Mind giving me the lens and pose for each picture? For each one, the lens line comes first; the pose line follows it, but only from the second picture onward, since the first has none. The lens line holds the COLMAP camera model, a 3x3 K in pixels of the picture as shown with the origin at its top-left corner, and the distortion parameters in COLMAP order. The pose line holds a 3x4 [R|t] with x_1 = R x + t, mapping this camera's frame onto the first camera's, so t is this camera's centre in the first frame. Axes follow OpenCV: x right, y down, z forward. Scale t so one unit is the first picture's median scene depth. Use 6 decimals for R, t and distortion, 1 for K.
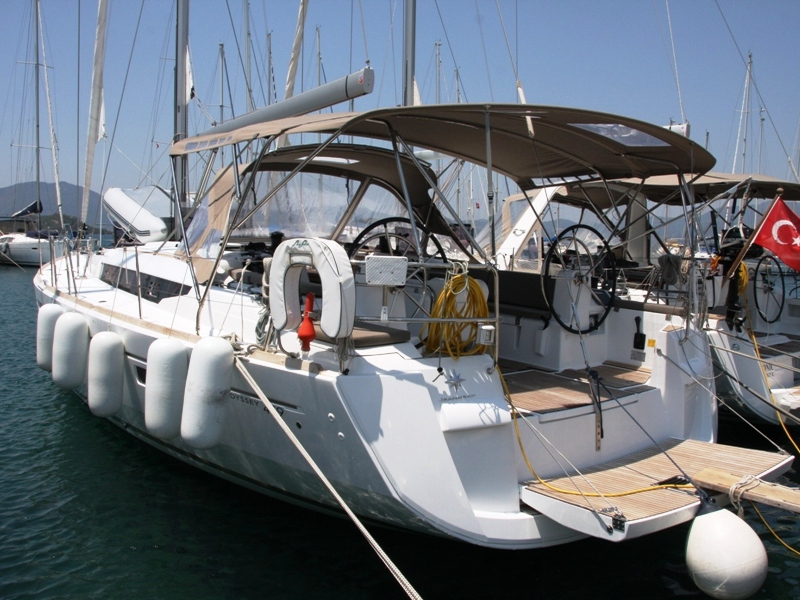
lens RADIAL K [[716.3, 0, 424.6], [0, 716.3, 303.9], [0, 0, 1]] dist [-0.154820, 0.137832]
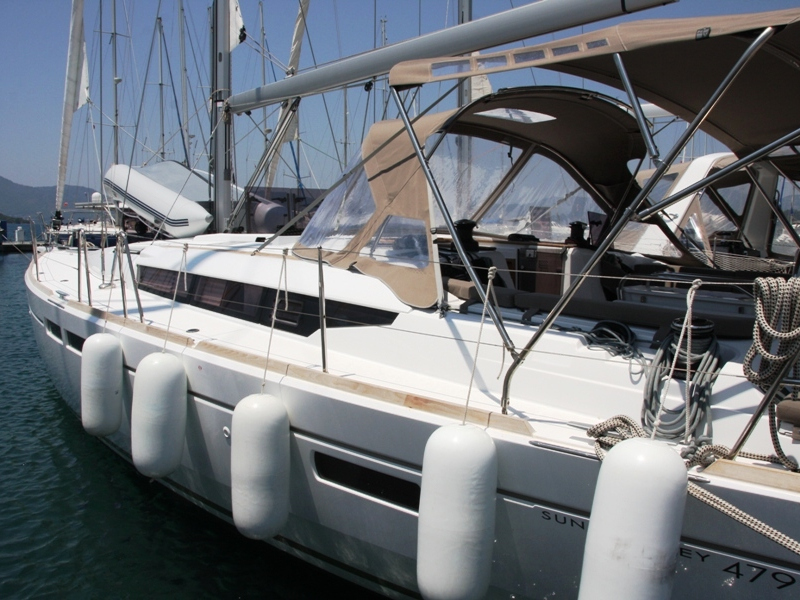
lens RADIAL K [[716.3, 0, 424.6], [0, 716.3, 303.9], [0, 0, 1]] dist [-0.154820, 0.137832]
pose [[0.995504, -0.025347, 0.091260, -0.229152], [0.023081, 0.999401, 0.025800, -0.029995], [-0.091859, -0.023577, 0.995493, 0.245377]]
